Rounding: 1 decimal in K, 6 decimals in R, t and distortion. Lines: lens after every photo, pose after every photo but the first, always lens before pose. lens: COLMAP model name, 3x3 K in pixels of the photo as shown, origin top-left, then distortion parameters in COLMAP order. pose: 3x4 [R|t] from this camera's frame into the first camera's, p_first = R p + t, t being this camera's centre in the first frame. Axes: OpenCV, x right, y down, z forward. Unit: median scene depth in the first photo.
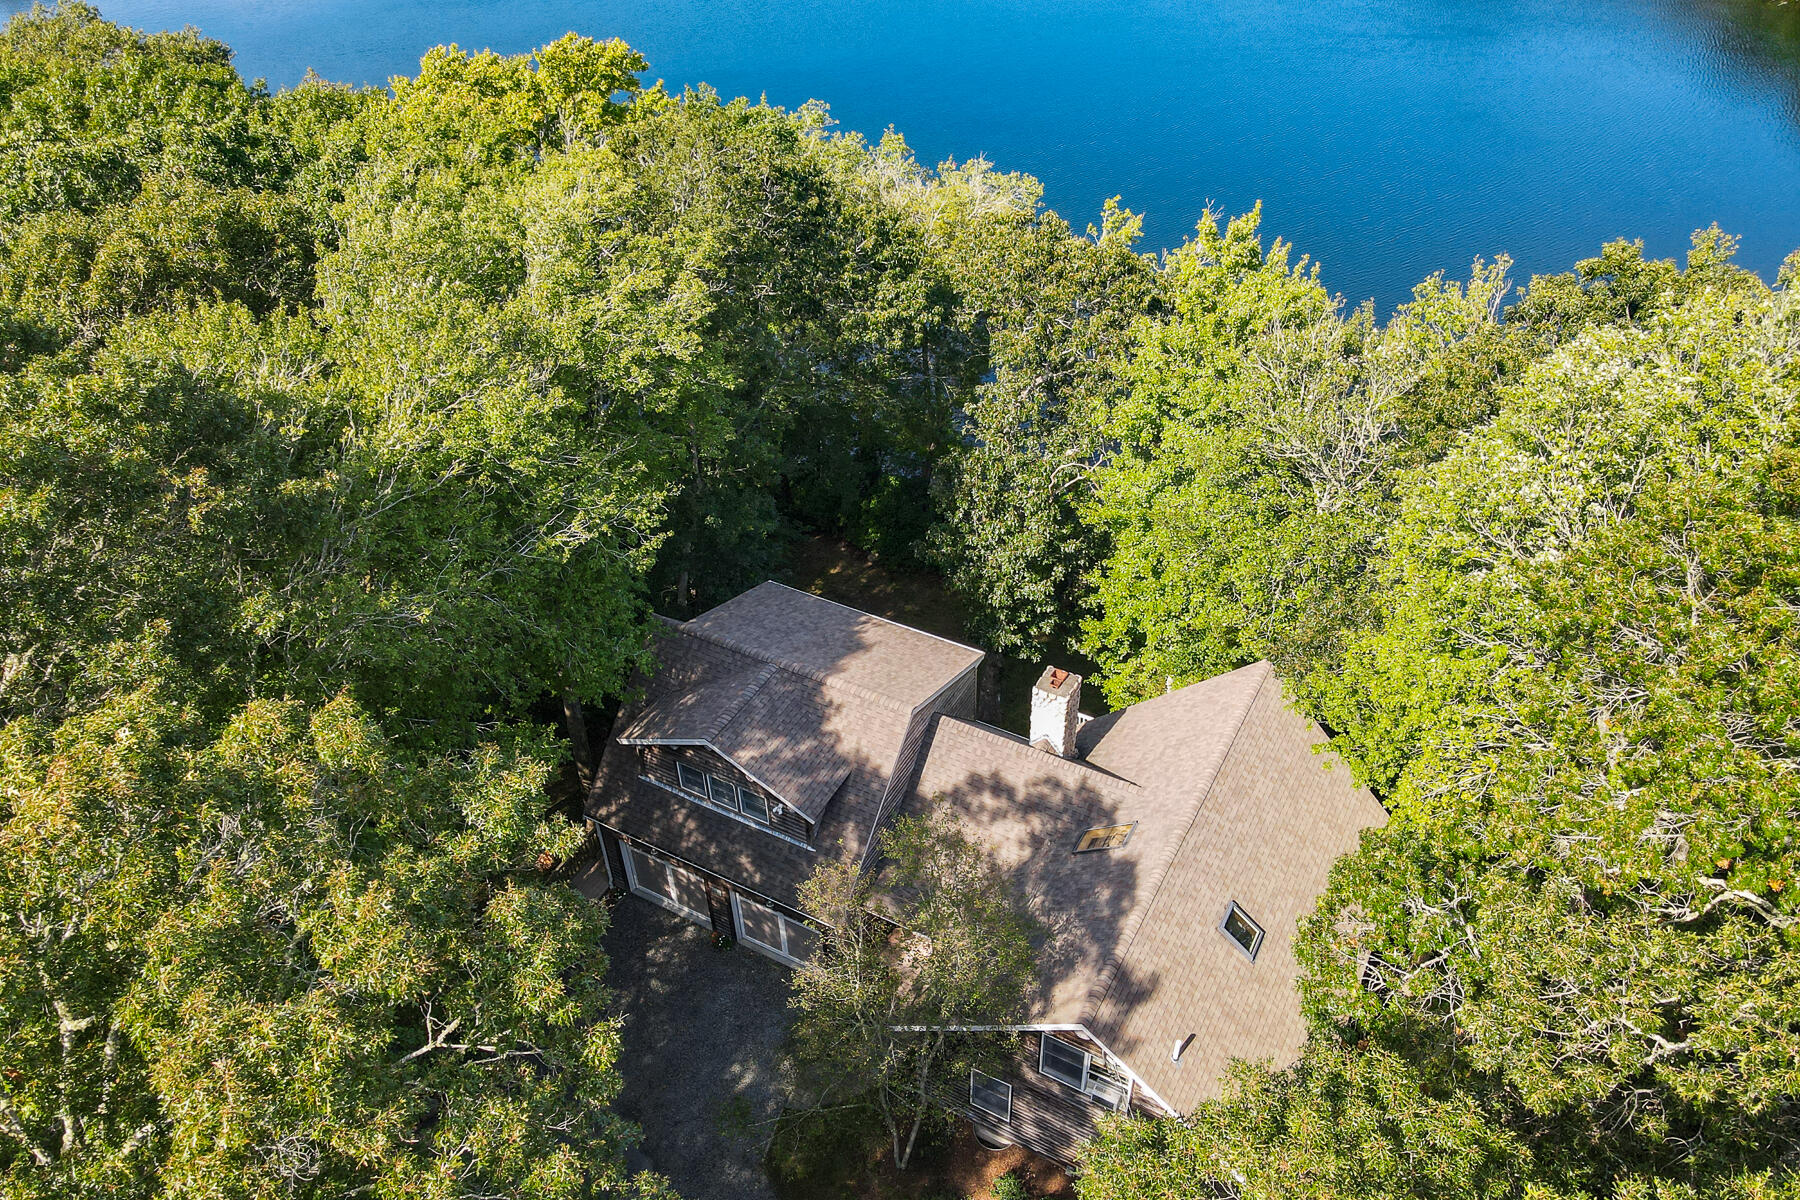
lens RADIAL K [[1267.2, 0, 900.0], [0, 1267.2, 600.0], [0, 0, 1]] dist [0.004495, 0.002732]
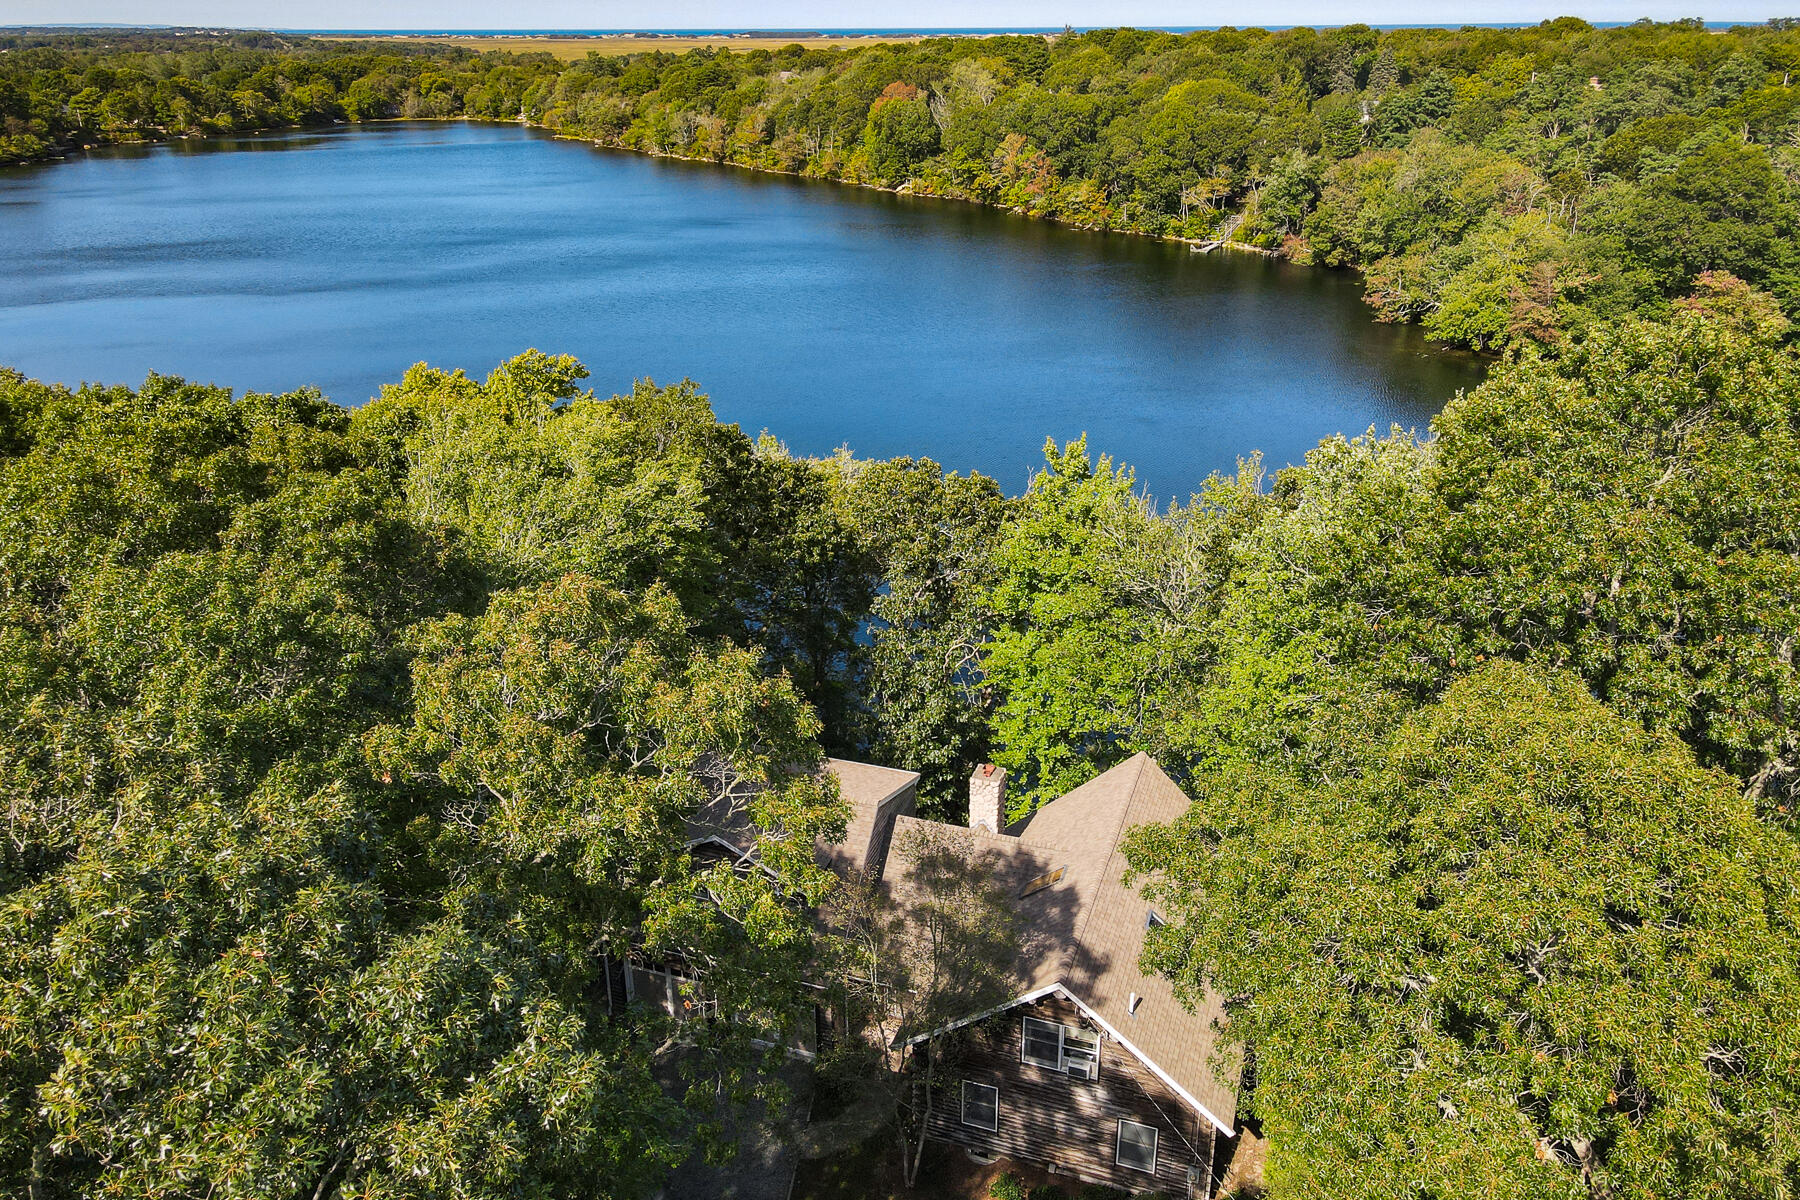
lens RADIAL K [[1270.4, 0, 900.1], [0, 1270.4, 565.4], [0, 0, 1]] dist [-0.004795, -0.000087]
pose [[0.984413, -0.043603, 0.170380, -0.161613], [0.094153, 0.948916, -0.301154, 0.229469], [-0.148545, 0.312502, 0.938231, -0.231586]]
